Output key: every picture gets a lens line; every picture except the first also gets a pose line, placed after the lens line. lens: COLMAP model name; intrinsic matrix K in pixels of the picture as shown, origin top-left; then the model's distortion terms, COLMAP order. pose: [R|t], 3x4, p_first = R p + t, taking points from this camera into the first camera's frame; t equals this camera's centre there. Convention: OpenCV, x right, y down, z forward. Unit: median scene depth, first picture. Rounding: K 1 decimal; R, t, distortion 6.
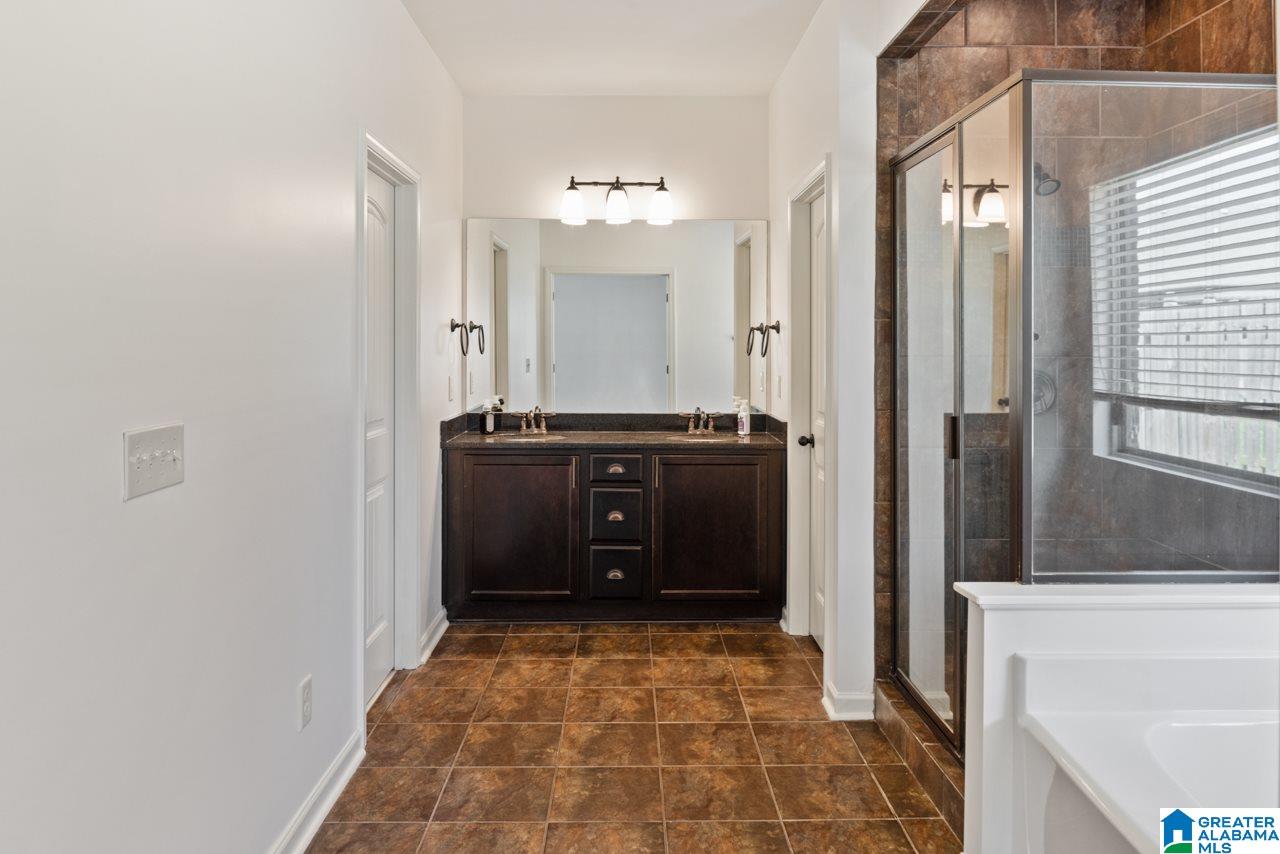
lens RADIAL K [[900.9, 0, 640.9], [0, 900.9, 411.2], [0, 0, 1]] dist [-0.005180, -0.004957]
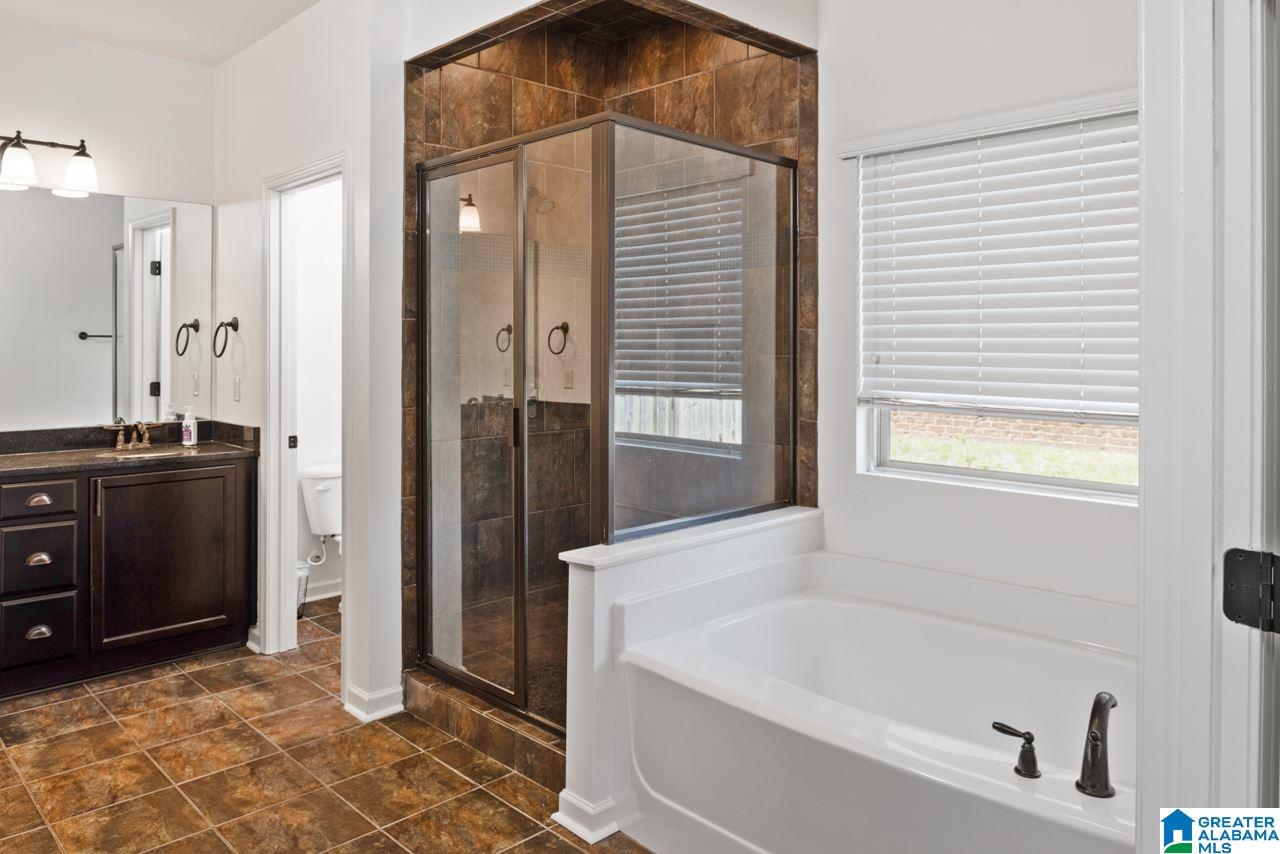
lens RADIAL K [[883.4, 0, 666.2], [0, 883.4, 417.7], [0, 0, 1]] dist [-0.001209, -0.008193]
pose [[0.719265, -0.058029, 0.692309, -0.205777], [0.051355, 0.998220, 0.030316, -0.004472], [-0.692836, 0.013749, 0.720964, 0.066740]]
